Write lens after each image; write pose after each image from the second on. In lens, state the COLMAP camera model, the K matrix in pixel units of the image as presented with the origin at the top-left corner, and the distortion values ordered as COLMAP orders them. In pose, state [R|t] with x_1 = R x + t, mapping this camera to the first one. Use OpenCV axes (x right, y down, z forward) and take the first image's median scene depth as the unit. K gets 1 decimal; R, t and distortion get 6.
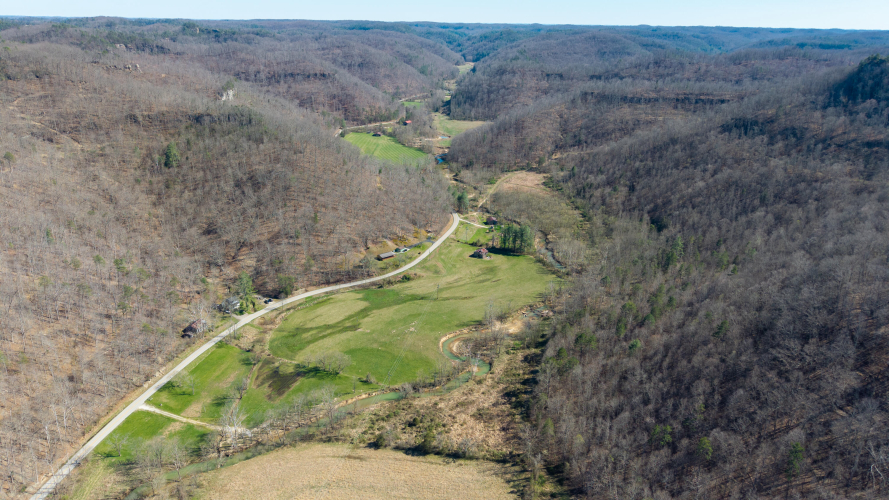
lens RADIAL K [[591.0, 0, 444.5], [0, 591.0, 250.0], [0, 0, 1]] dist [0.073710, -0.148990]
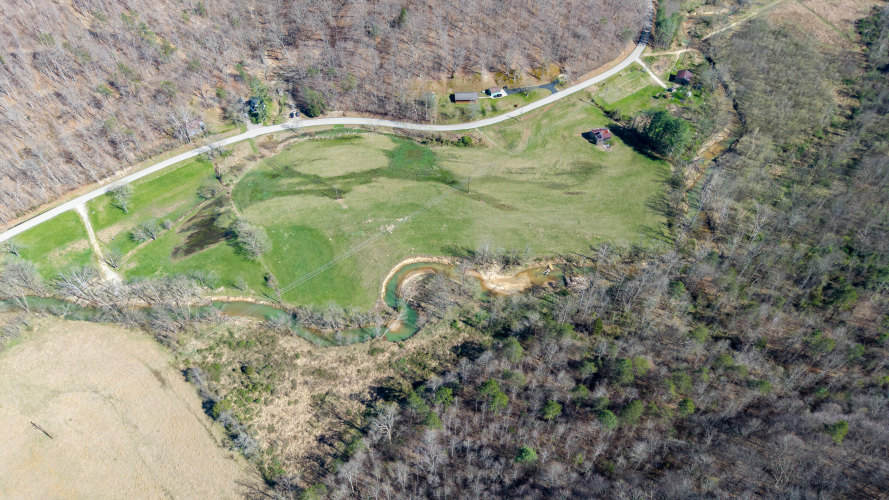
lens RADIAL K [[589.5, 0, 444.5], [0, 589.5, 250.0], [0, 0, 1]] dist [0.058785, -0.074470]
pose [[0.803497, 0.451612, -0.387866, 0.297922], [-0.221875, 0.831775, 0.508844, -0.236977], [0.552417, -0.322797, 0.768529, 0.410586]]
